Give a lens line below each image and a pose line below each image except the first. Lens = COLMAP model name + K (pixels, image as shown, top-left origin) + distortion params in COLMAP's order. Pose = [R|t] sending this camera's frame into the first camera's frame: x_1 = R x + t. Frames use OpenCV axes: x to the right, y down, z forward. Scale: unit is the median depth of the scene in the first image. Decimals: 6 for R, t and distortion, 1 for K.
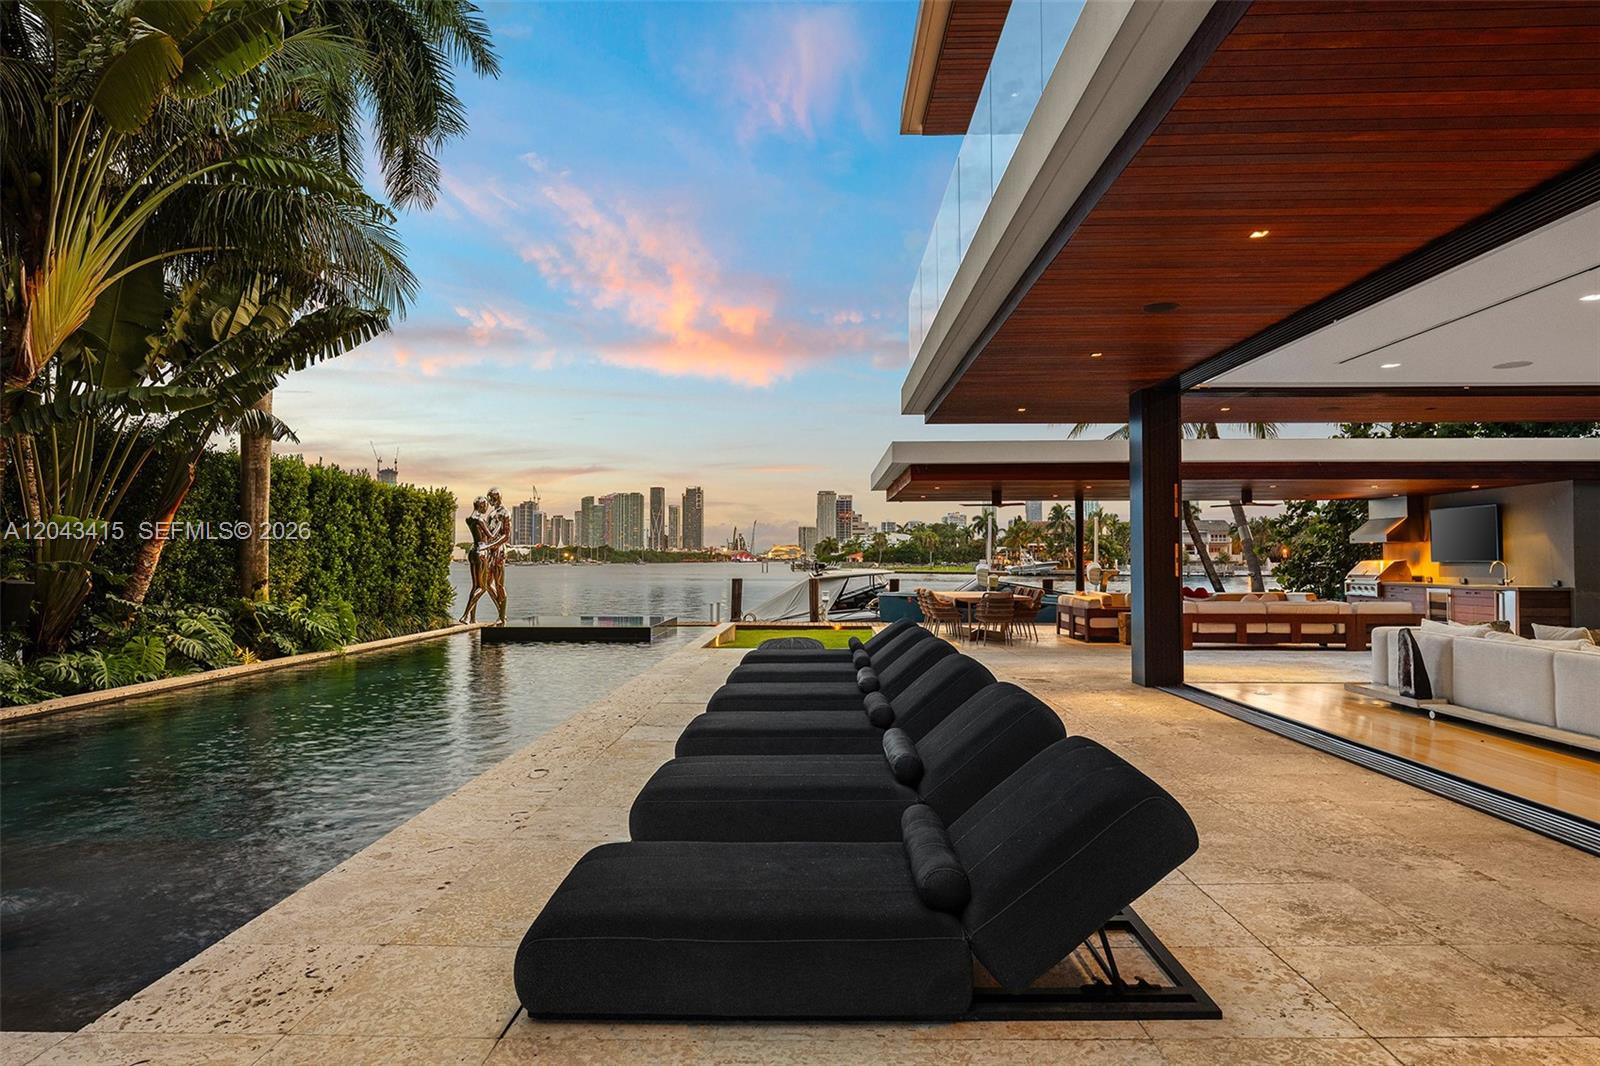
lens RADIAL K [[942.8, 0, 798.5], [0, 942.8, 531.2], [0, 0, 1]] dist [0.005496, 0.000339]
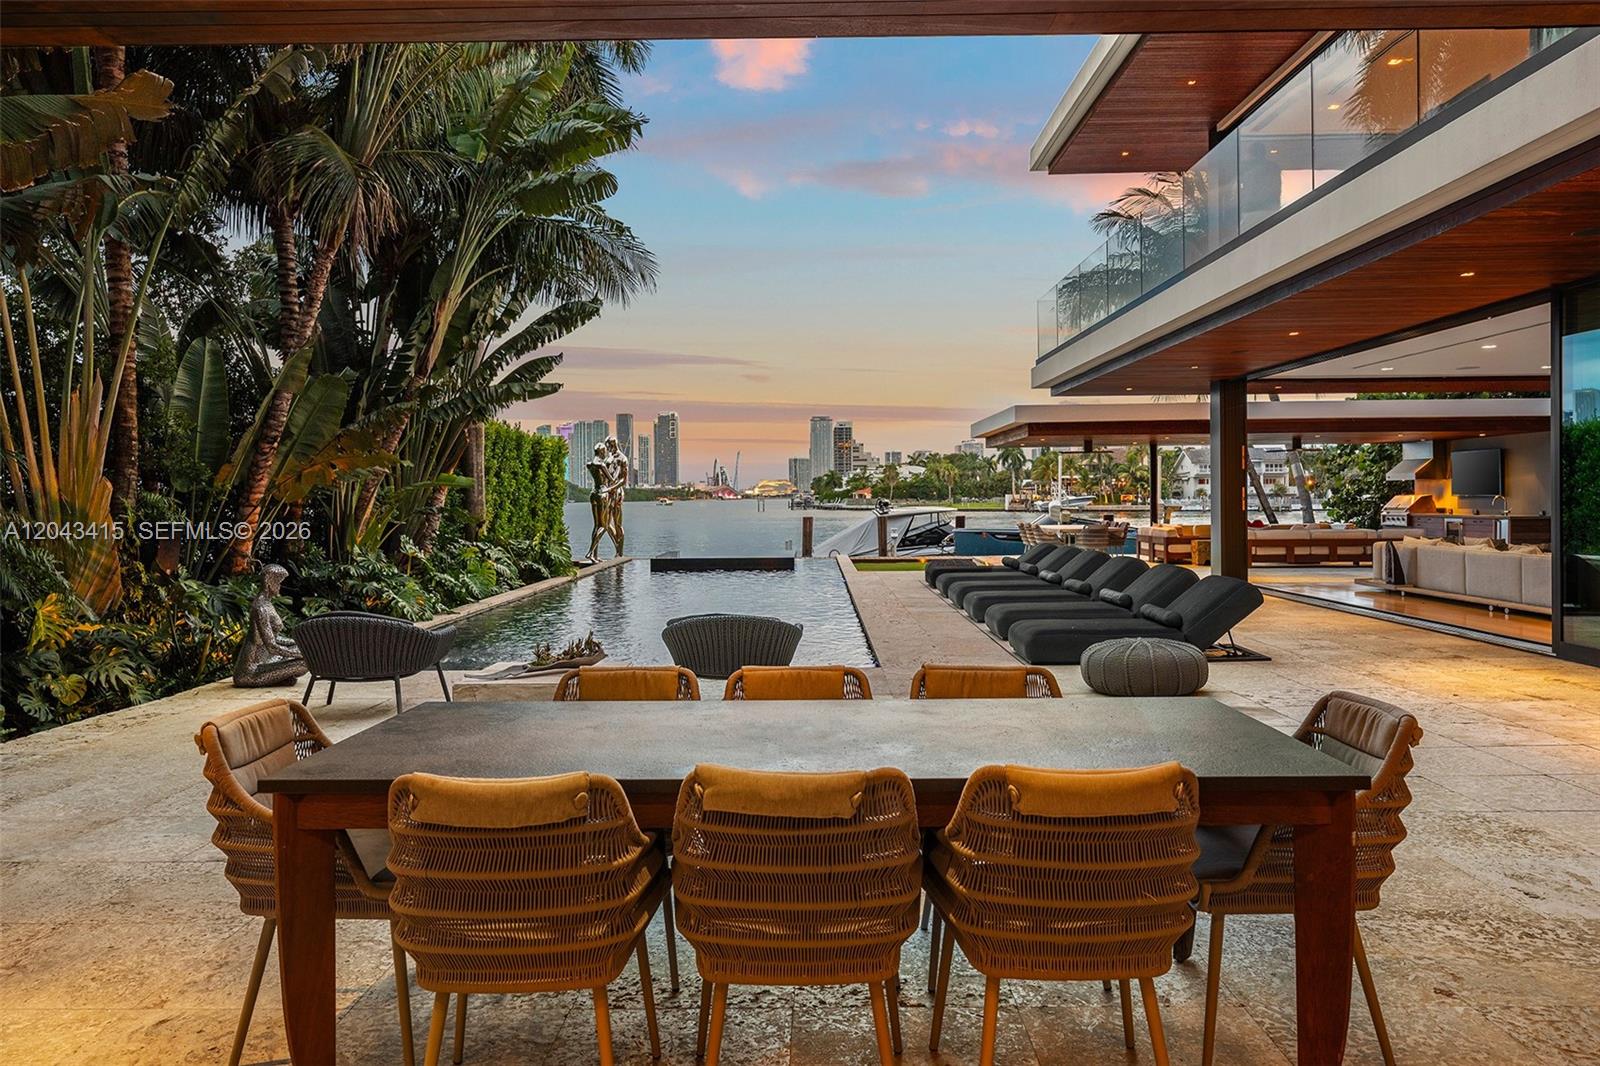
lens RADIAL K [[1102.1, 0, 789.9], [0, 1102.1, 531.1], [0, 0, 1]] dist [0.007439, 0.000102]
pose [[0.999939, -0.009678, 0.005377, -0.126315], [0.009328, 0.998046, 0.061791, -0.012783], [-0.005964, -0.061737, 0.998075, -0.284293]]
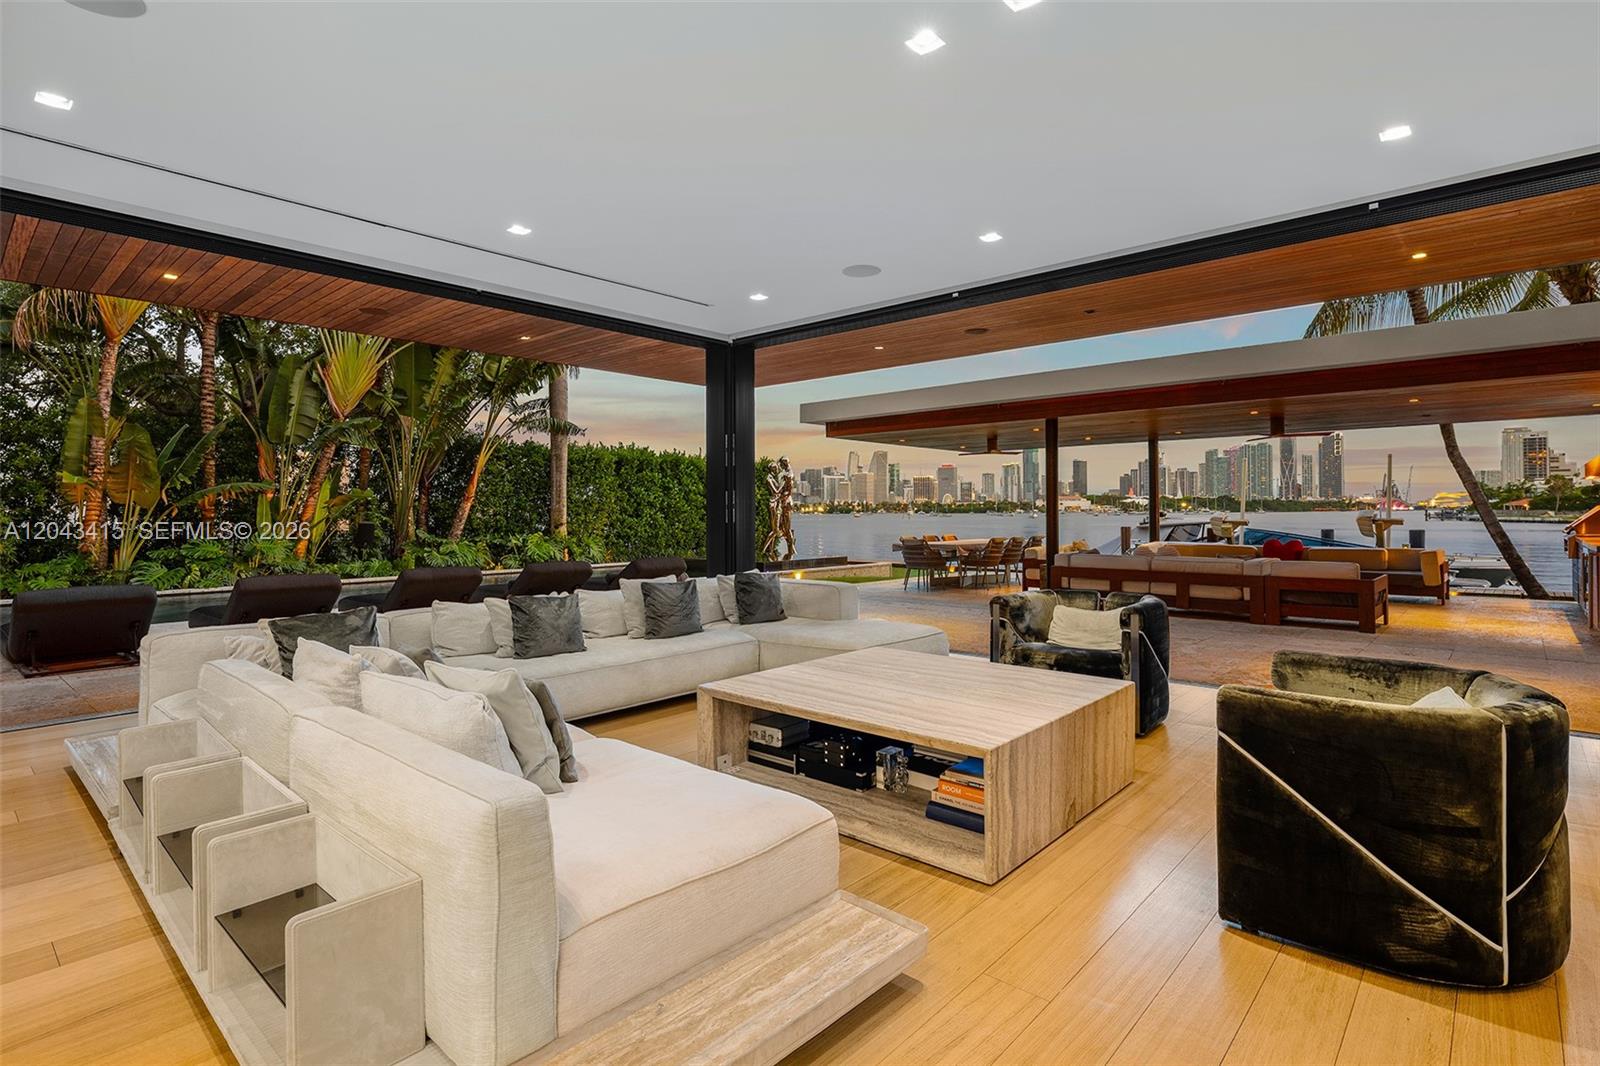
lens RADIAL K [[801.8, 0, 793.0], [0, 801.8, 519.5], [0, 0, 1]] dist [0.004719, 0.000286]
pose [[0.752350, 0.003082, -0.658756, 0.436960], [0.024897, 0.999142, 0.033109, 0.006684], [0.658293, -0.041311, 0.751628, 0.157107]]
